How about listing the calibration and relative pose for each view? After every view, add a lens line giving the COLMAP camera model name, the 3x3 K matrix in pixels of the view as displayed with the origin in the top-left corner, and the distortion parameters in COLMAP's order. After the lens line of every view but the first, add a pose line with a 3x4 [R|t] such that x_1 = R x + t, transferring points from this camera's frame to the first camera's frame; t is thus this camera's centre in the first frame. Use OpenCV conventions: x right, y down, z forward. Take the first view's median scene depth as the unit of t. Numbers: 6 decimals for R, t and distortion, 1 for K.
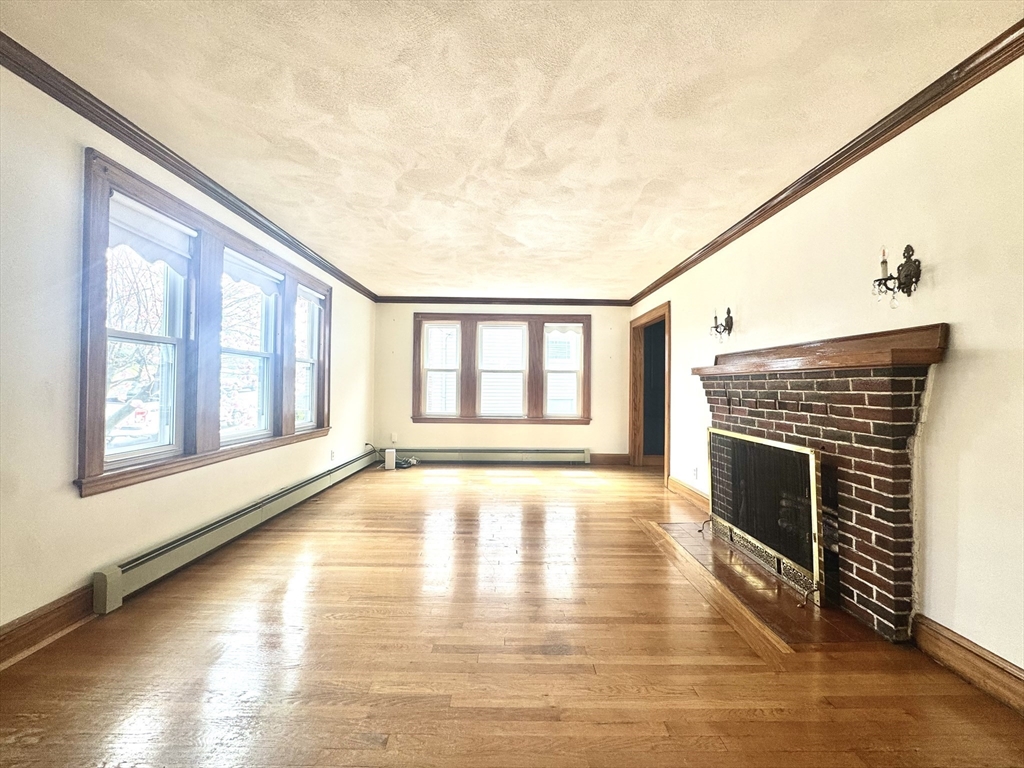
lens RADIAL K [[409.2, 0, 509.7], [0, 409.2, 382.0], [0, 0, 1]] dist [-0.004635, 0.000755]
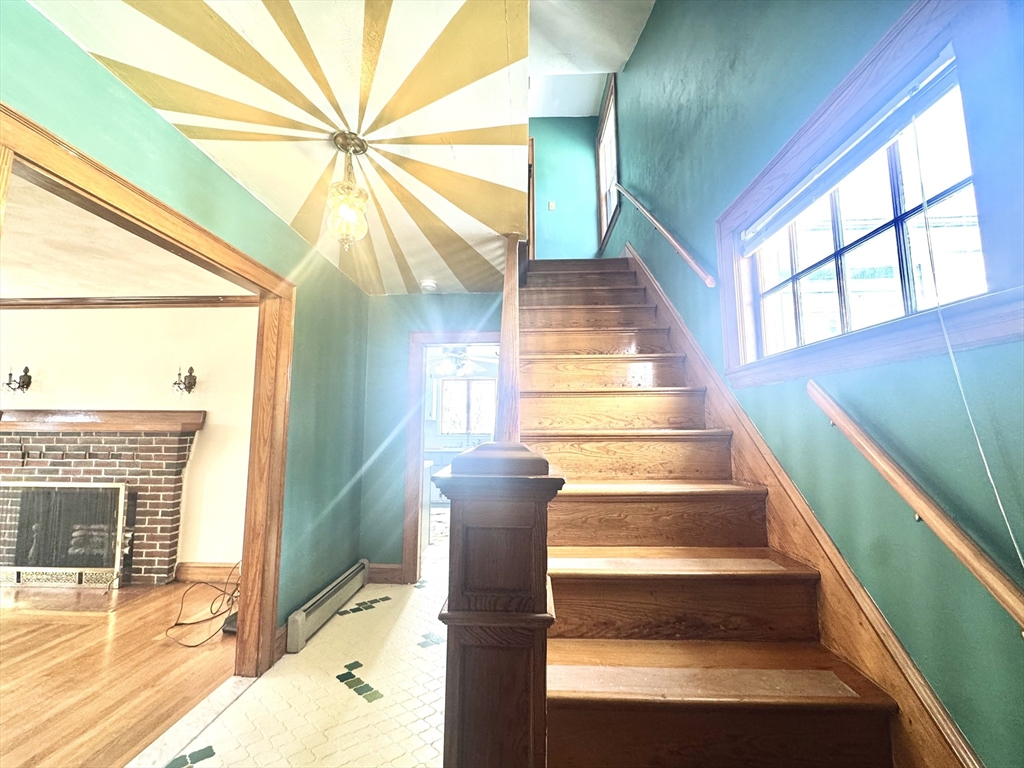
lens RADIAL K [[409.2, 0, 512.0], [0, 409.2, 380.5], [0, 0, 1]] dist [-0.004635, 0.000755]
pose [[0.040163, 0.100305, 0.994146, -0.866836], [-0.013964, 0.994908, -0.099818, -0.101120], [-0.999096, -0.009874, 0.041360, -0.591225]]
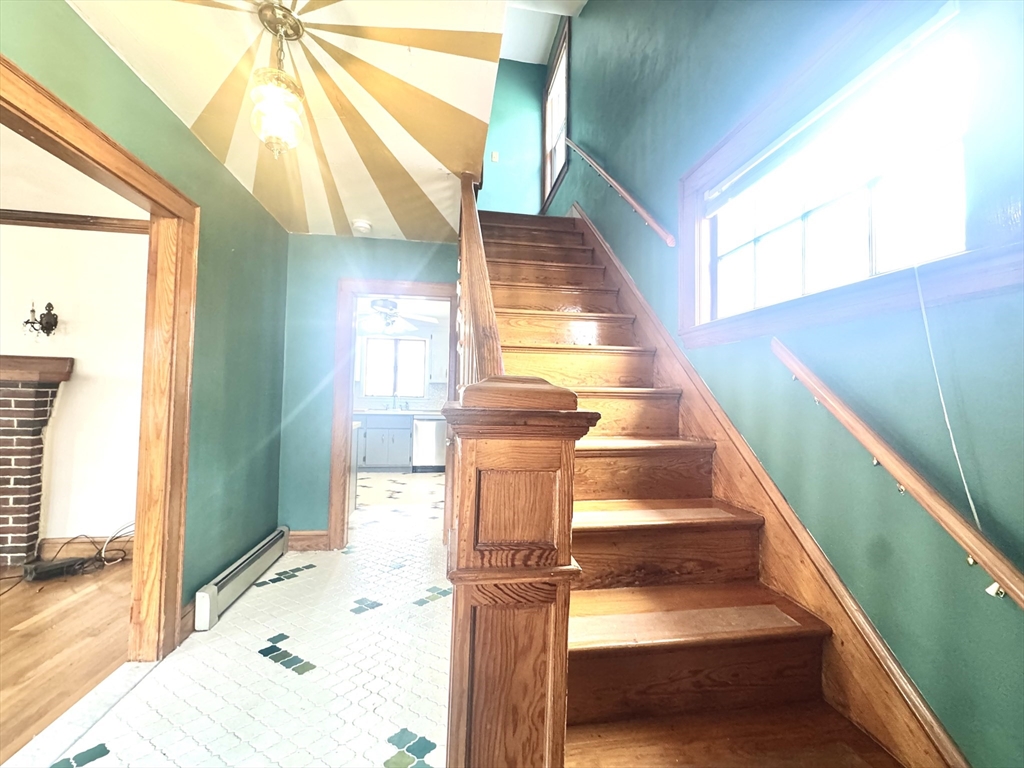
lens RADIAL K [[409.2, 0, 510.1], [0, 409.2, 380.7], [0, 0, 1]] dist [-0.004635, 0.000755]
pose [[-0.146429, 0.019701, 0.989025, -0.797087], [-0.037392, 0.998977, -0.025435, -0.066795], [-0.988514, -0.040706, -0.145543, -0.512164]]
